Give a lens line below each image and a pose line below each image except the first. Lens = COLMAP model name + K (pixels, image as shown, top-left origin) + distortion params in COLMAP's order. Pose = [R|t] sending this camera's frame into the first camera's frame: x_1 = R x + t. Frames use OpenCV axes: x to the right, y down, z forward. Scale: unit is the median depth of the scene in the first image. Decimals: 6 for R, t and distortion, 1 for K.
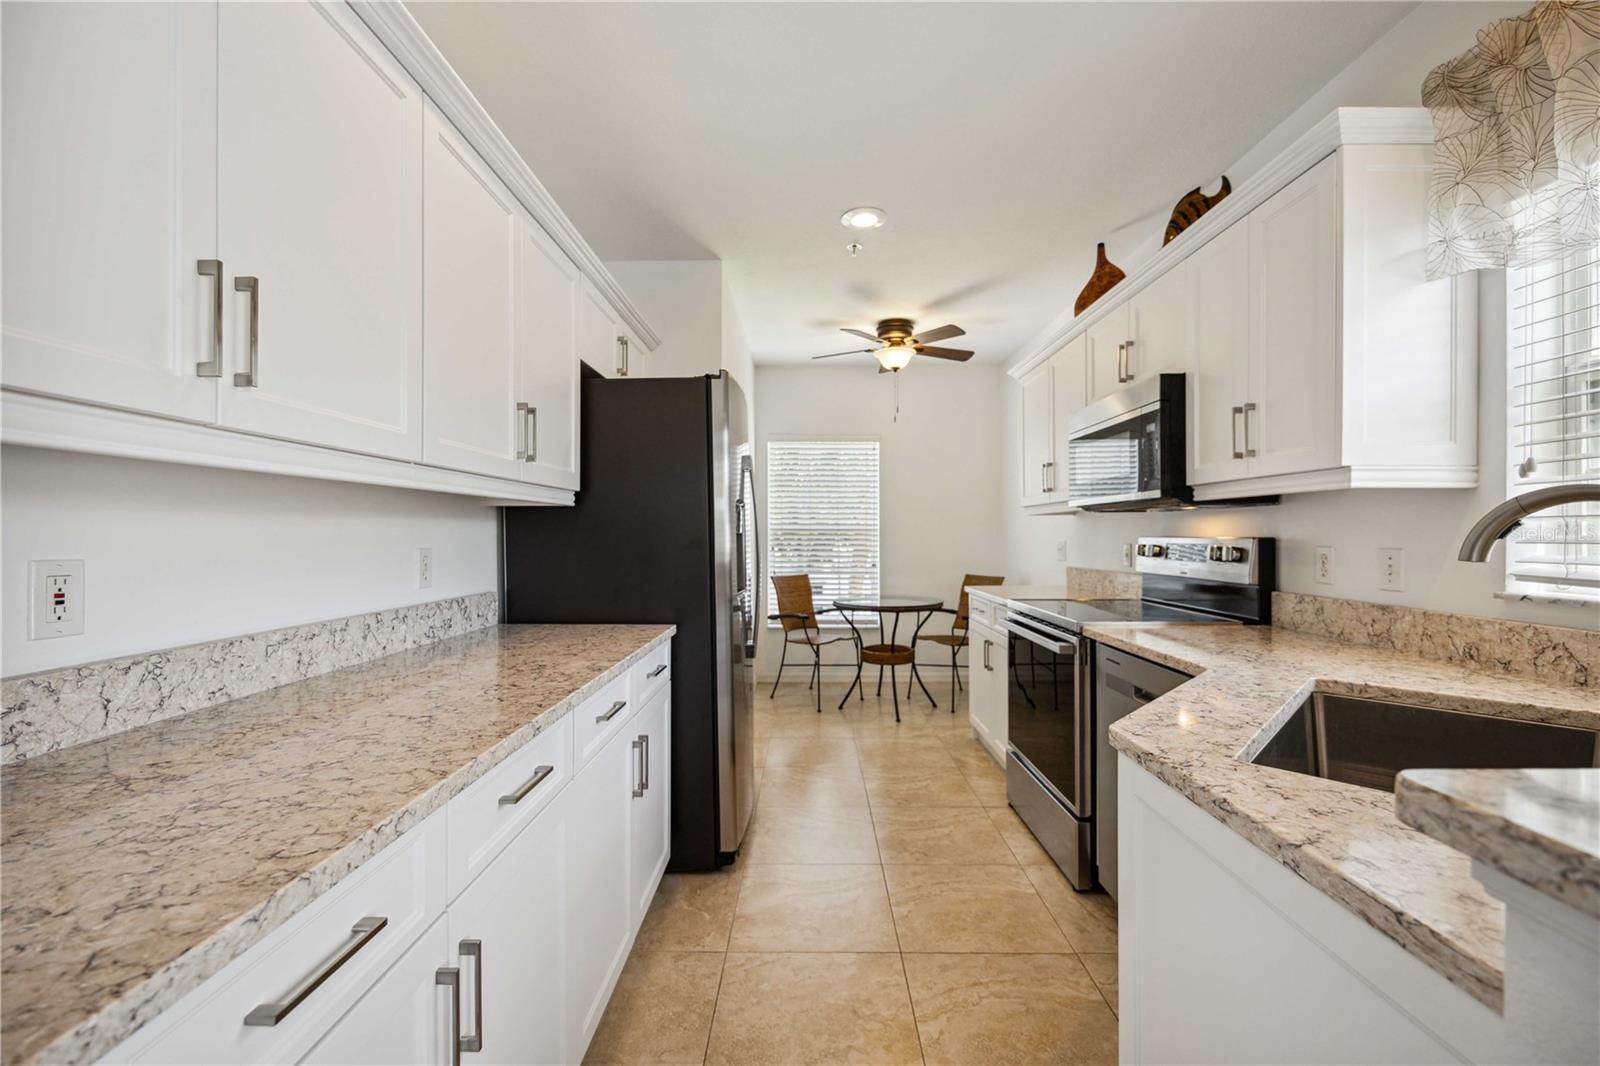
lens RADIAL K [[653.8, 0, 801.2], [0, 653.8, 536.5], [0, 0, 1]] dist [-0.001412, -0.000112]
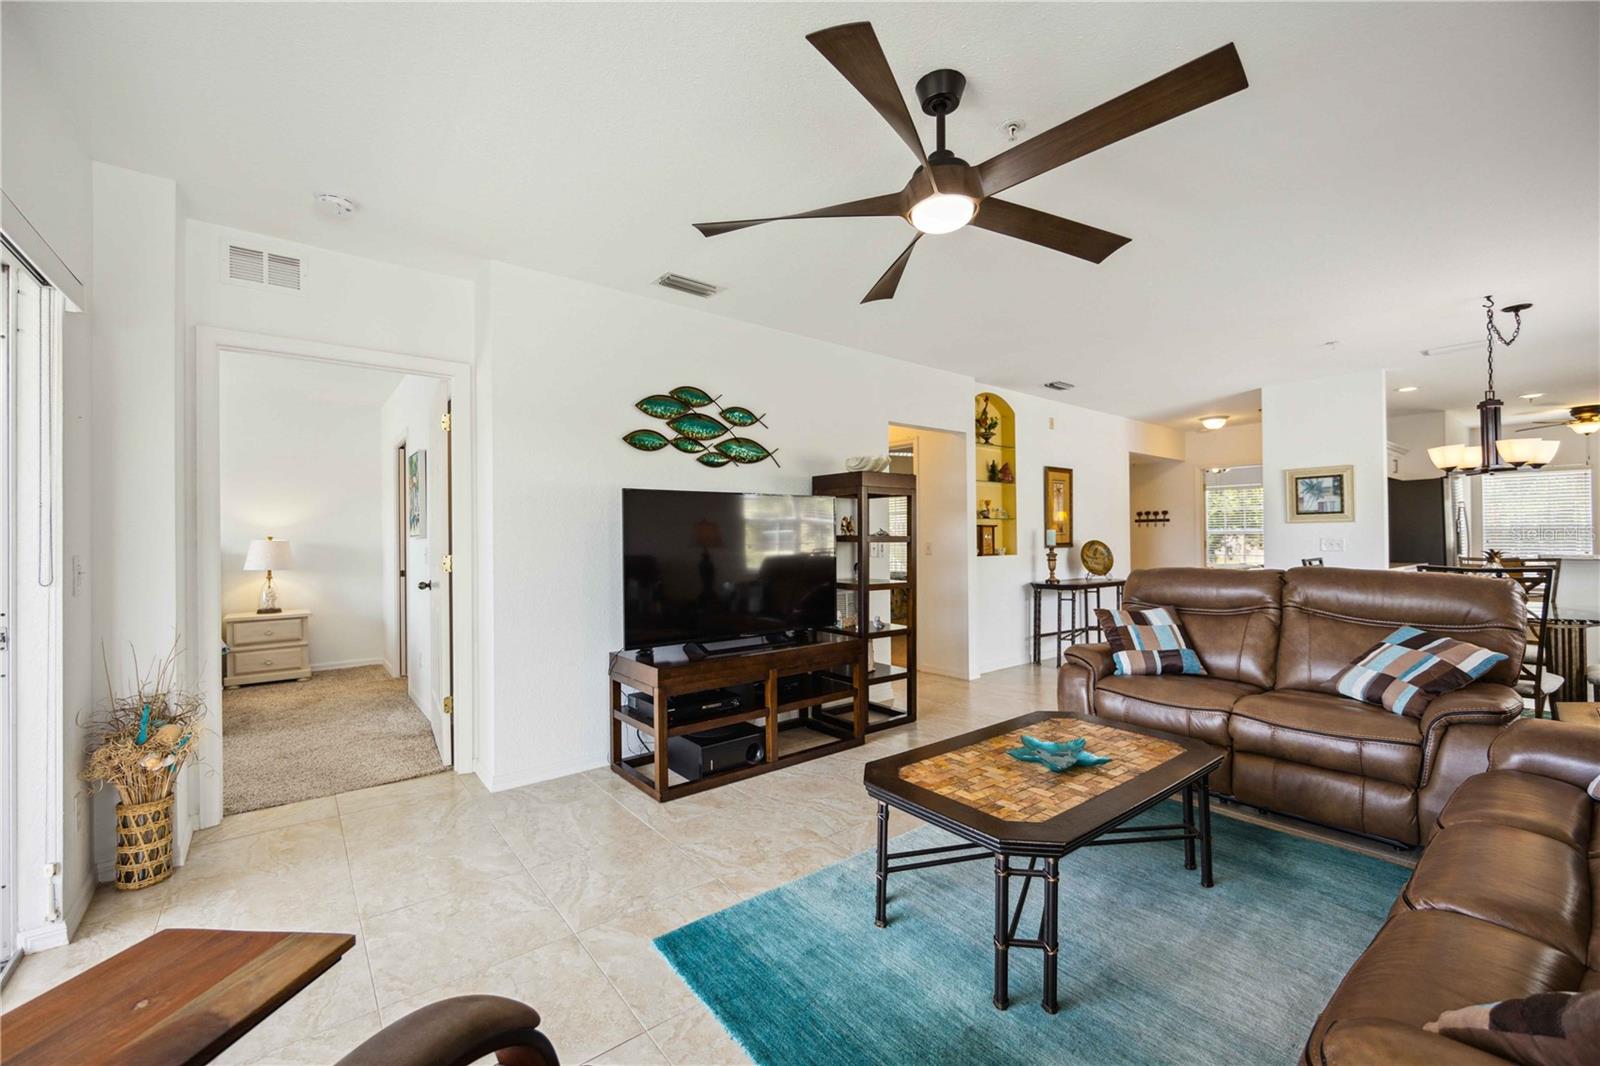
lens RADIAL K [[649.0, 0, 803.9], [0, 649.0, 536.7], [0, 0, 1]] dist [-0.000881, 0.000073]
pose [[0.633675, -0.008700, -0.773550, 0.245447], [0.005216, 0.999962, -0.006974, 0.016411], [0.773581, 0.000384, 0.633697, -2.575946]]
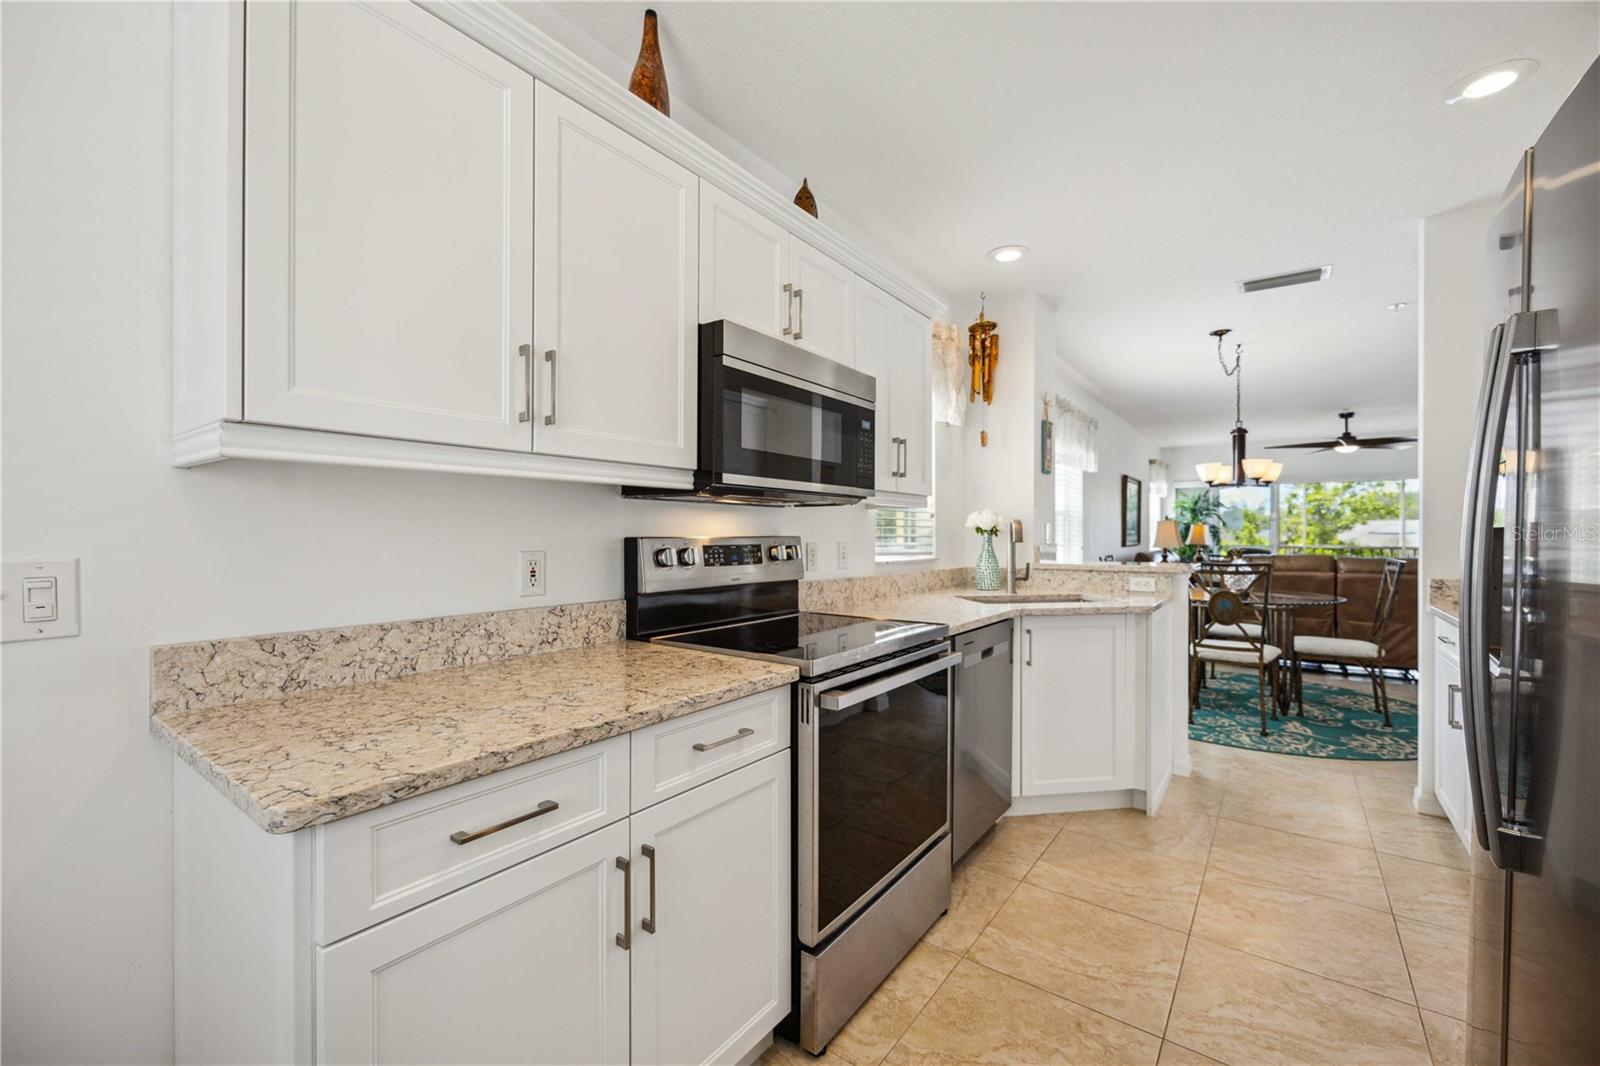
lens RADIAL K [[649.0, 0, 803.9], [0, 649.0, 536.7], [0, 0, 1]] dist [-0.000881, 0.000073]
pose [[-0.810099, -0.000868, 0.586293, 0.031487], [0.003068, 0.999979, 0.005720, -0.003300], [-0.586285, 0.006433, -0.810079, 1.543994]]
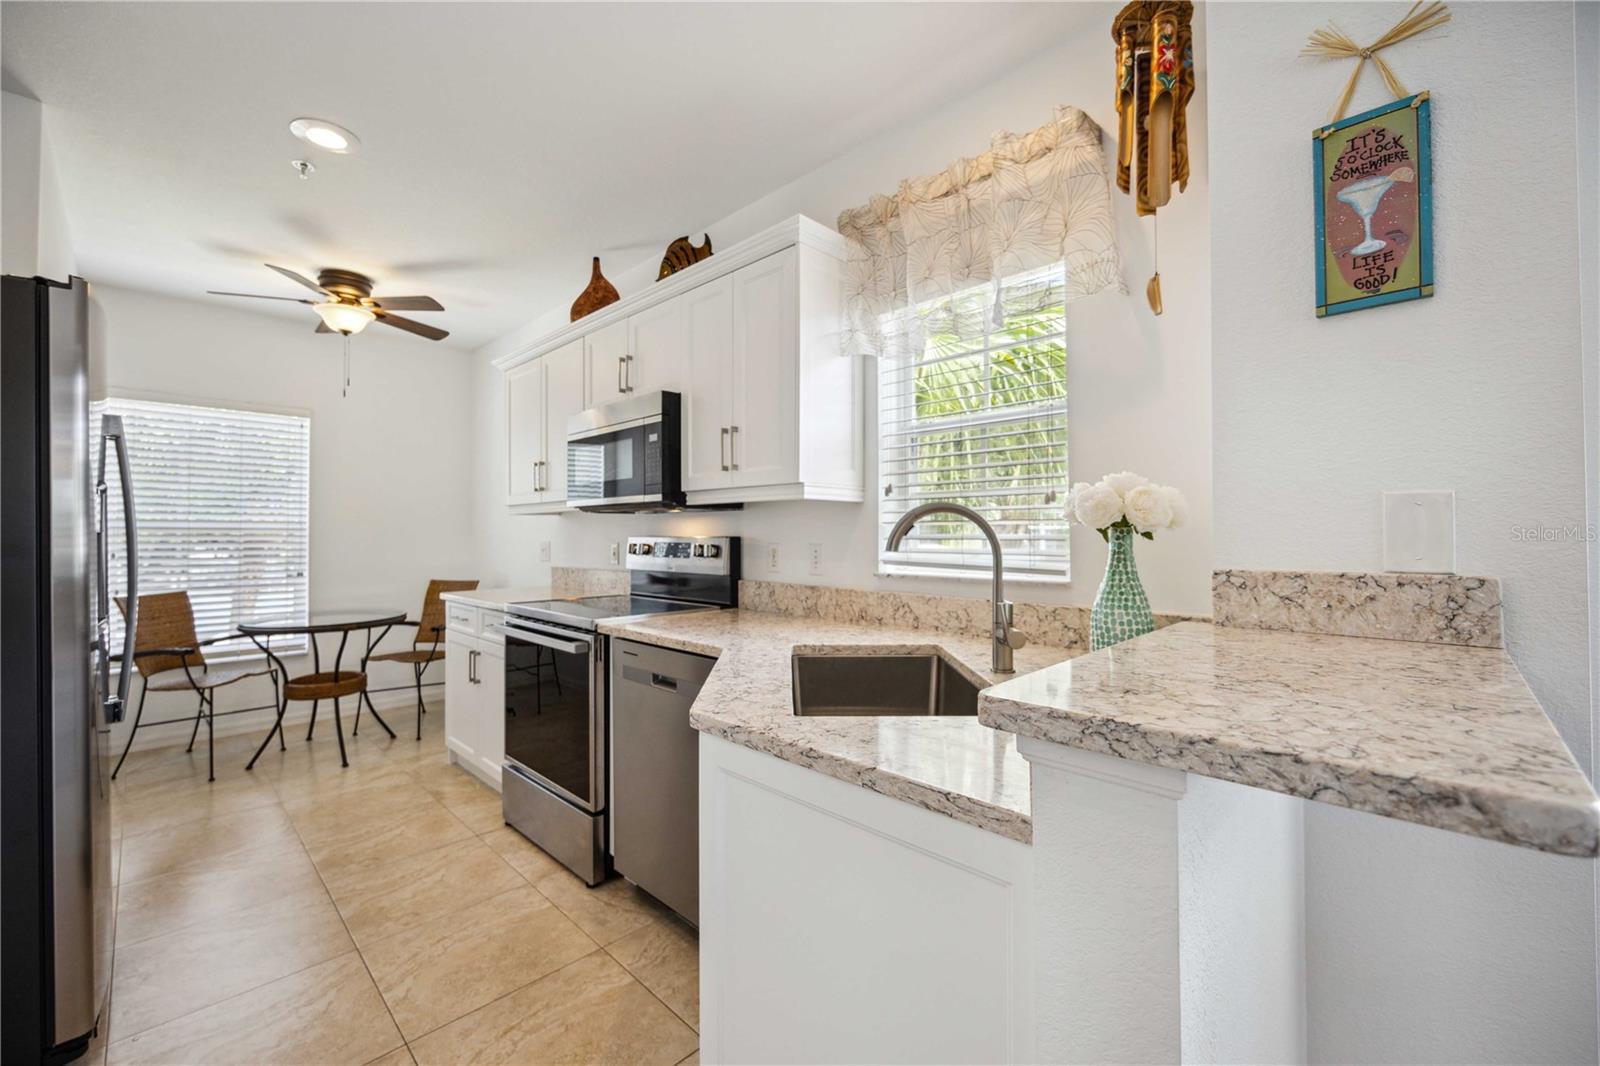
lens RADIAL K [[656.2, 0, 799.5], [0, 656.2, 522.7], [0, 0, 1]] dist [-0.000214, 0.000159]
pose [[0.696267, 0.012362, 0.717676, -0.073007], [0.003532, 0.999781, -0.020647, 0.001009], [-0.717774, 0.016910, 0.696071, 0.042775]]
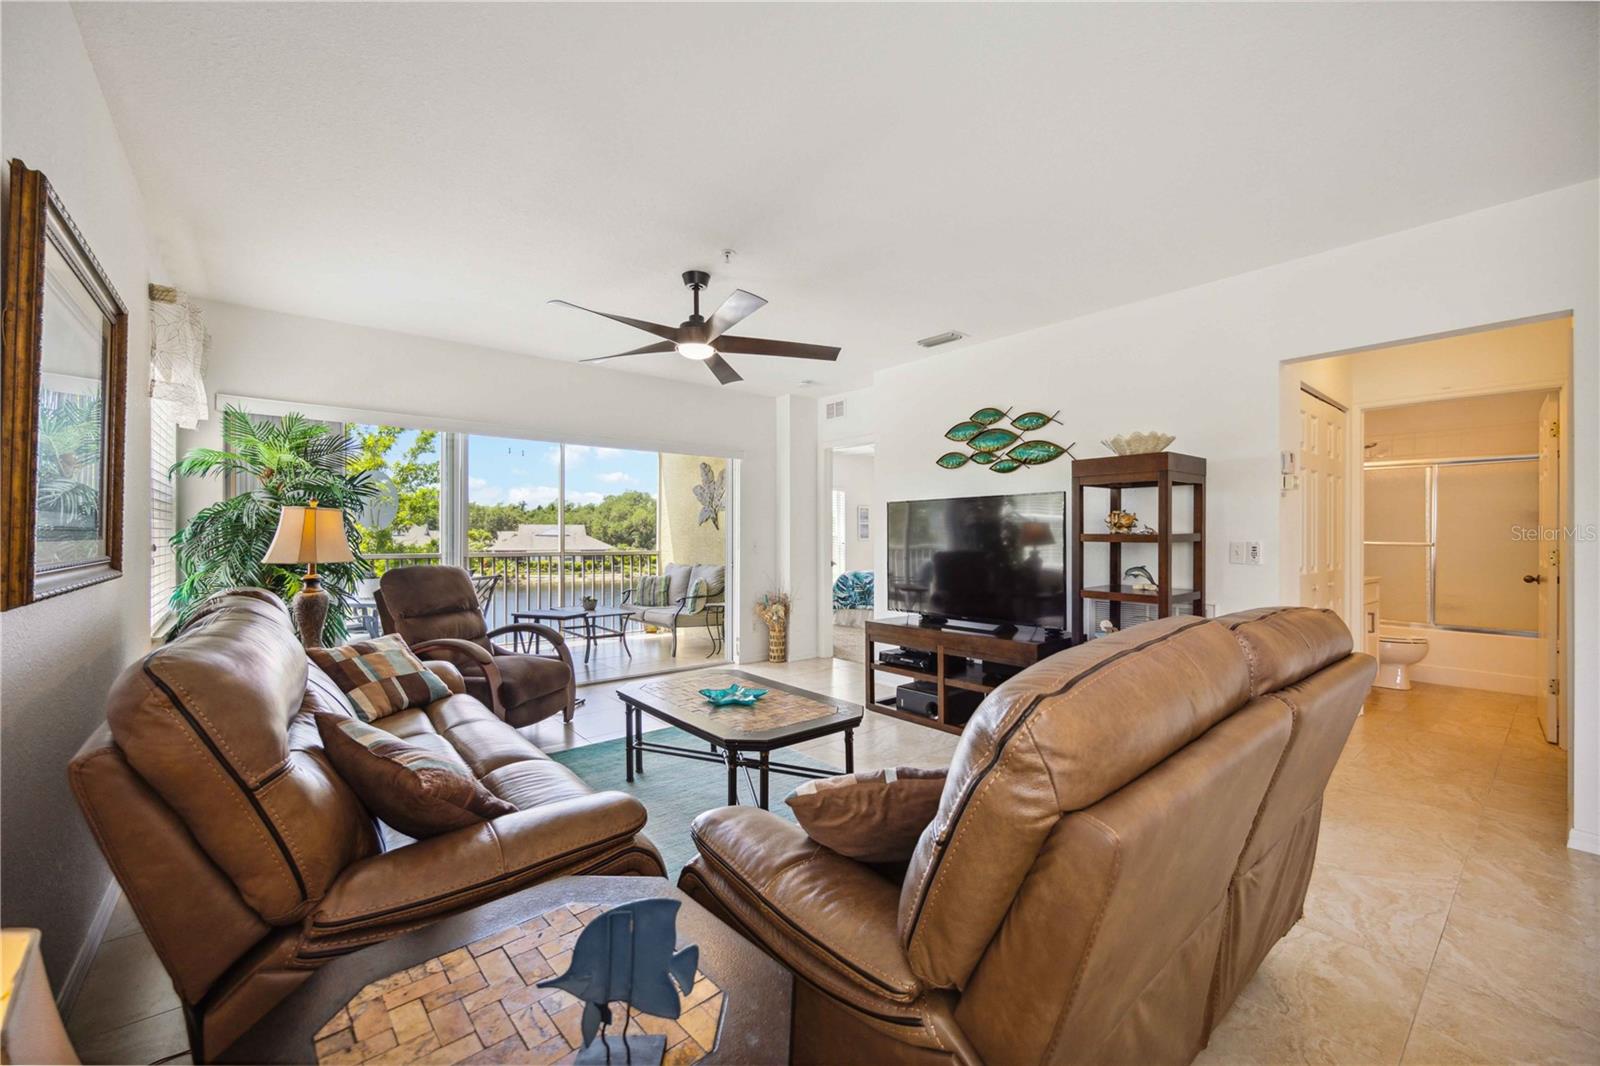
lens RADIAL K [[642.0, 0, 804.2], [0, 642.0, 537.8], [0, 0, 1]] dist [-0.002603, -0.000138]
pose [[-0.761000, -0.001146, -0.648750, 0.433550], [-0.004971, 0.999979, 0.004065, 0.009194], [0.648732, 0.006318, -0.760990, -0.904722]]
